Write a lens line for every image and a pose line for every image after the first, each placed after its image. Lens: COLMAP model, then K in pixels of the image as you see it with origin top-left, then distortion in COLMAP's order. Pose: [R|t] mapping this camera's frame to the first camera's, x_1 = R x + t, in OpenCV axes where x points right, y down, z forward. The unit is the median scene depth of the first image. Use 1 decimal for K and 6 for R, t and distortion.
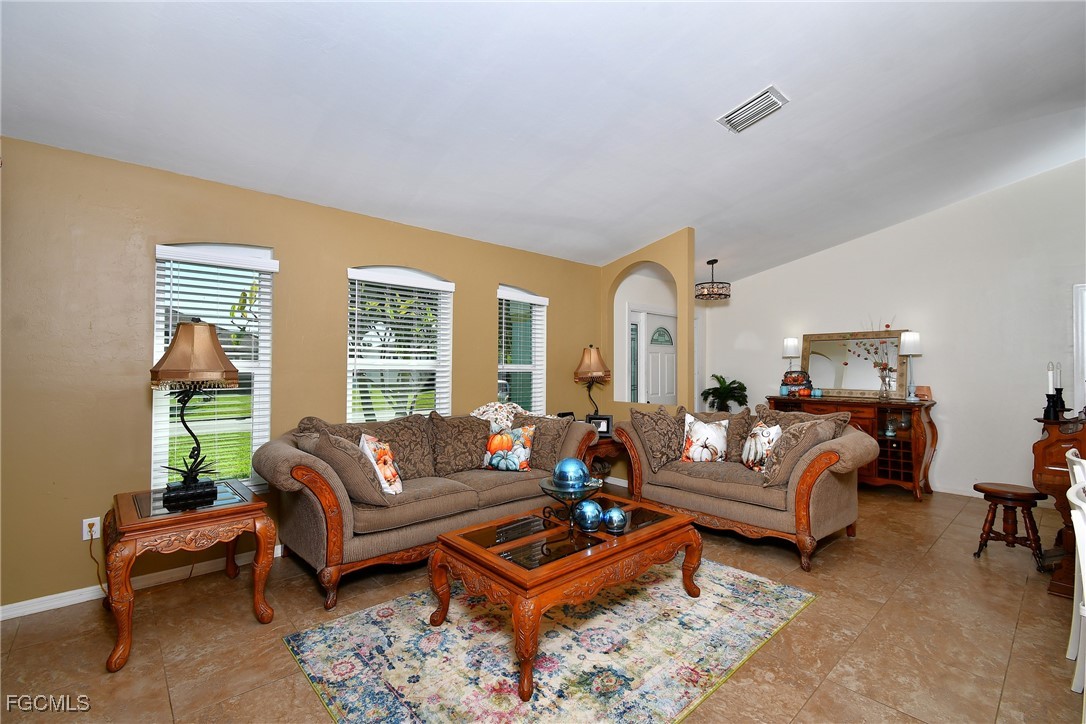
lens RADIAL K [[475.7, 0, 548.5], [0, 475.7, 360.1], [0, 0, 1]] dist [0.000547, -0.000392]
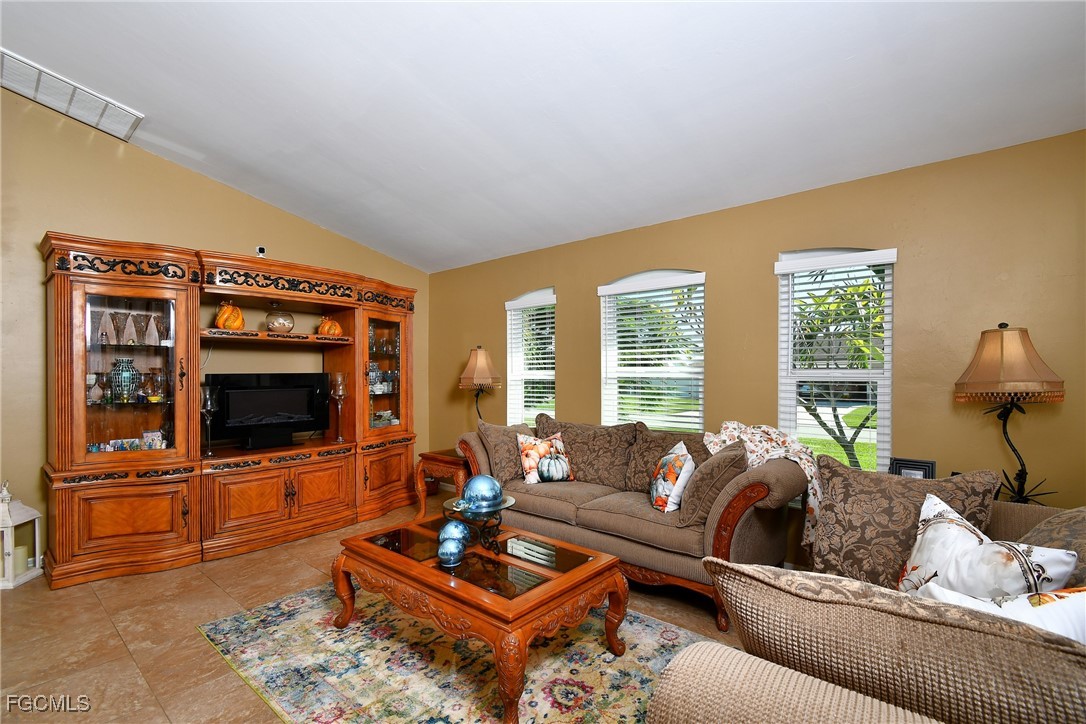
lens RADIAL K [[480.5, 0, 541.8], [0, 480.5, 378.5], [0, 0, 1]] dist [-0.000561, -0.000273]
pose [[0.137202, 0.002347, -0.990540, 0.590687], [0.017277, 0.999839, 0.004763, 0.013762], [0.990392, -0.017767, 0.137140, 0.607490]]
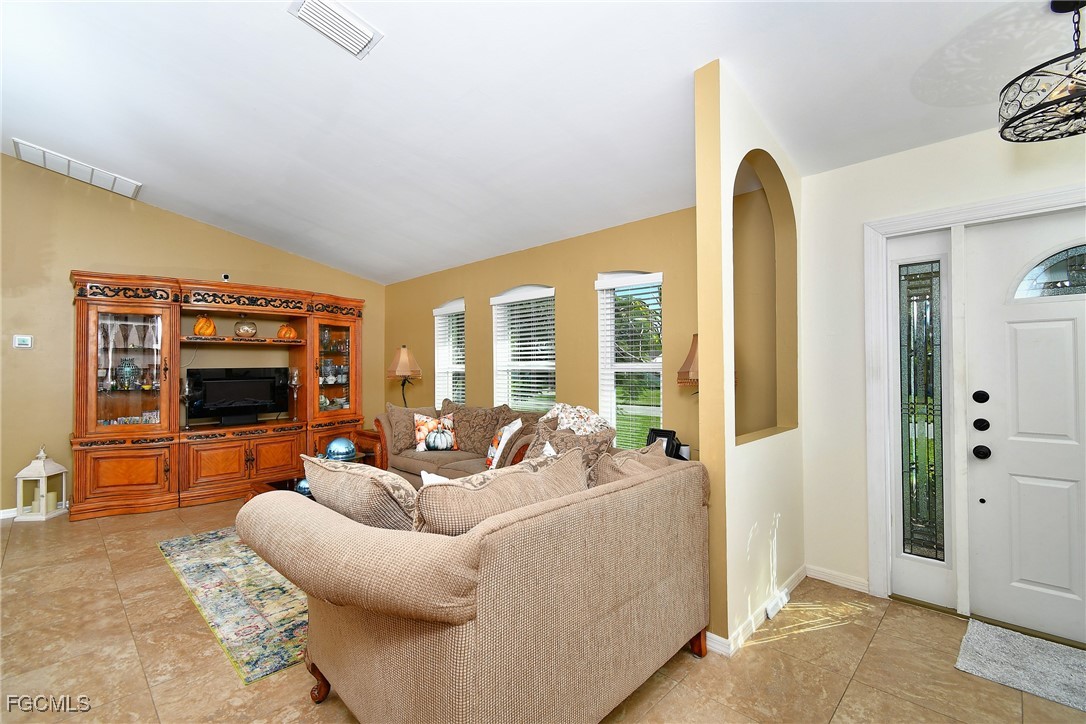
lens RADIAL K [[475.7, 0, 548.5], [0, 475.7, 360.1], [0, 0, 1]] dist [0.000547, -0.000392]
pose [[0.069602, -0.021315, -0.997347, 0.861247], [0.022117, 0.999559, -0.019818, 0.020679], [0.997330, -0.020679, 0.070043, 0.919386]]
